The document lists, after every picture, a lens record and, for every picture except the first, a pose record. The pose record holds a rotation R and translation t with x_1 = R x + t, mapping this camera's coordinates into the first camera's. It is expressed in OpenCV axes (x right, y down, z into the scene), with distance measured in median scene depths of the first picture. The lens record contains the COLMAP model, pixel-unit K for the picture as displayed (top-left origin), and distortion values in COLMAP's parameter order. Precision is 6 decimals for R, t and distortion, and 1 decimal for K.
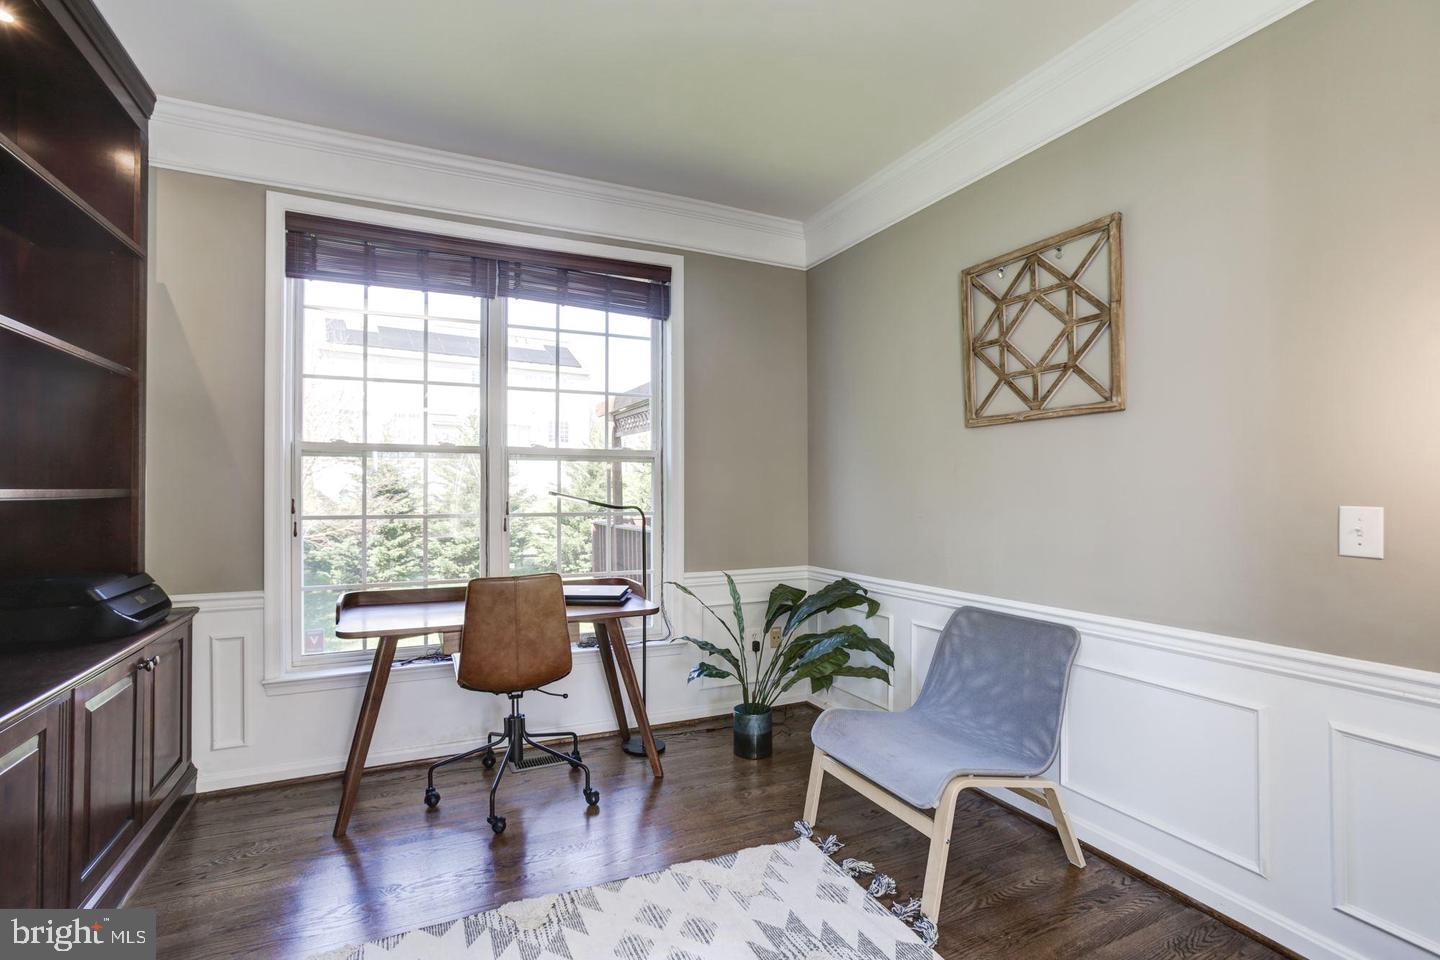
lens RADIAL K [[649.3, 0, 724.7], [0, 649.3, 488.0], [0, 0, 1]] dist [-0.048848, 0.023887]
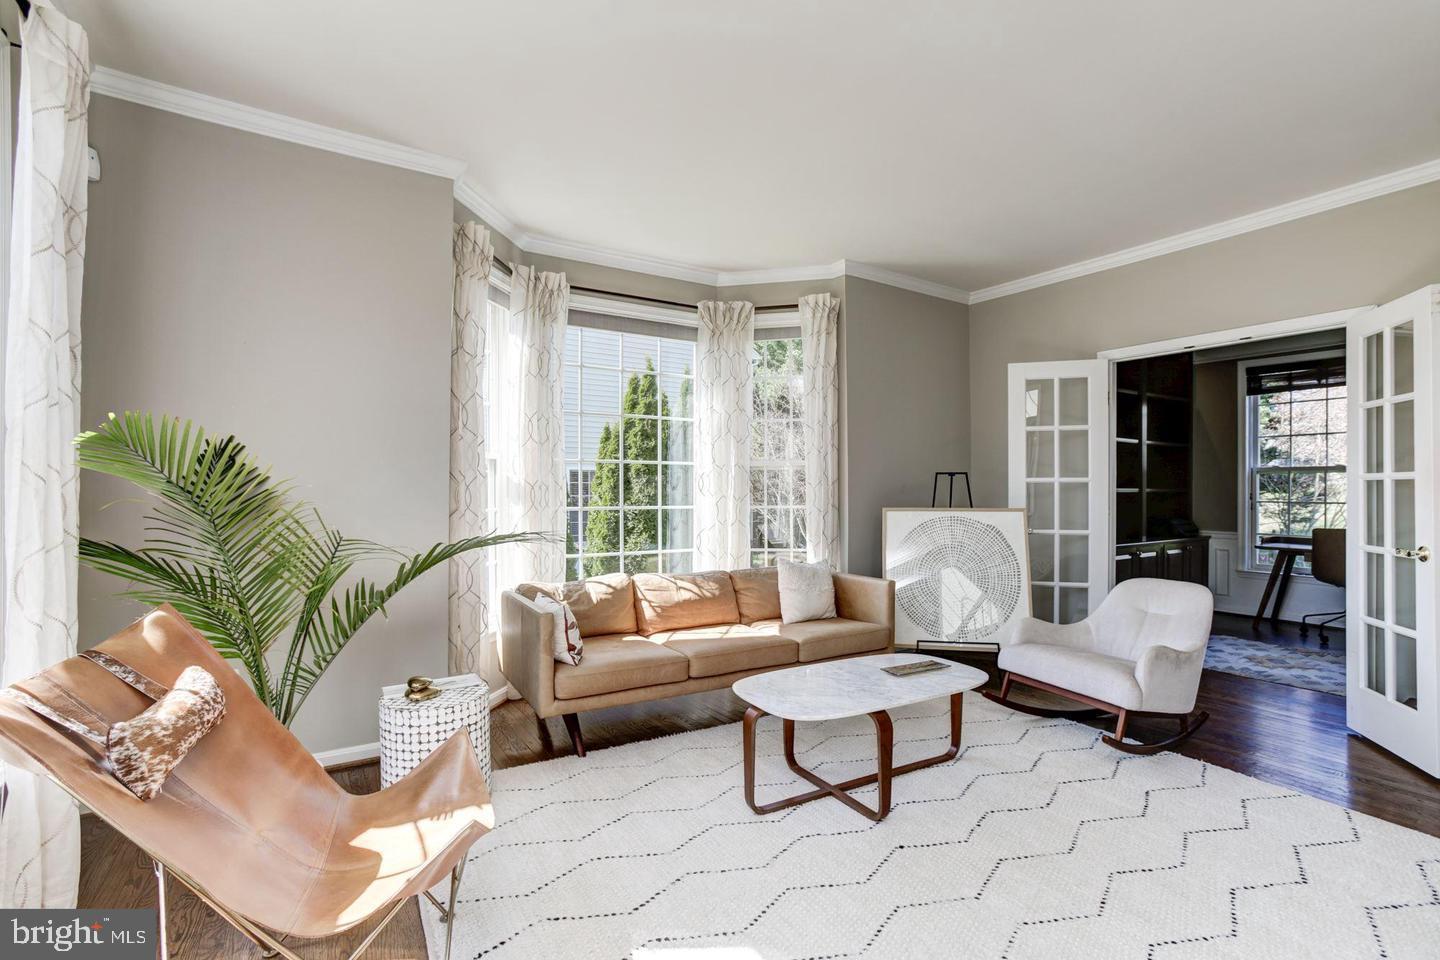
lens RADIAL K [[649.3, 0, 716.7], [0, 649.3, 481.6], [0, 0, 1]] dist [-0.048848, 0.023887]
pose [[0.121535, -0.003214, -0.992582, 1.344293], [-0.002956, 0.999989, -0.003600, -0.010235], [0.992583, 0.003371, 0.121524, -1.169840]]
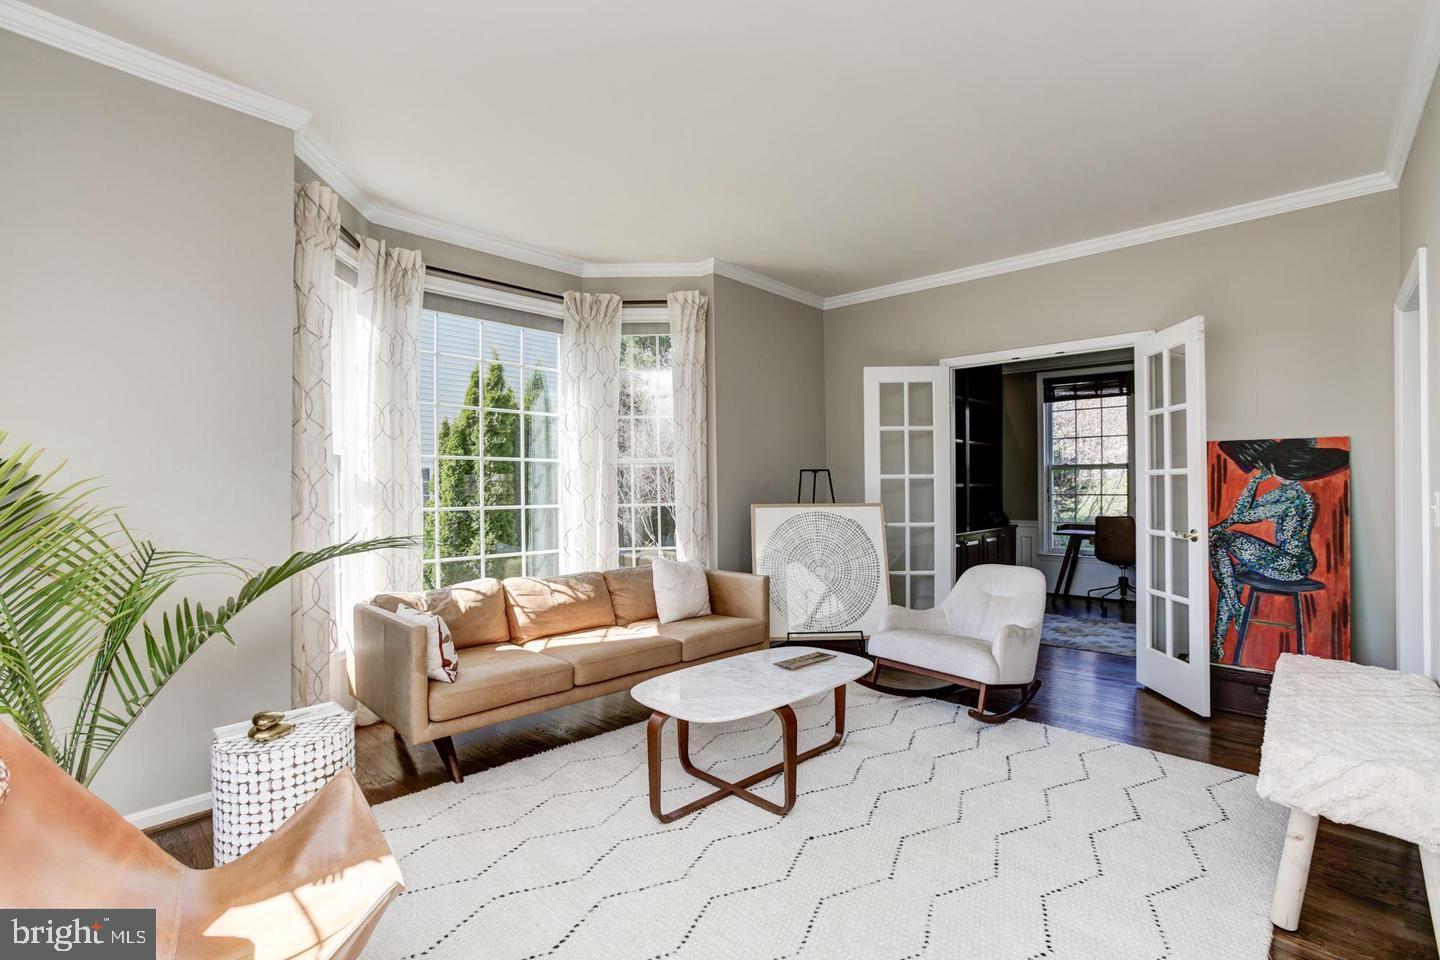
lens RADIAL K [[649.3, 0, 725.3], [0, 649.3, 478.4], [0, 0, 1]] dist [-0.048848, 0.023887]
pose [[0.359342, -0.005216, -0.933191, 1.325446], [0.002788, 0.999986, -0.004516, -0.010304], [0.933202, -0.000979, 0.359352, -1.198259]]
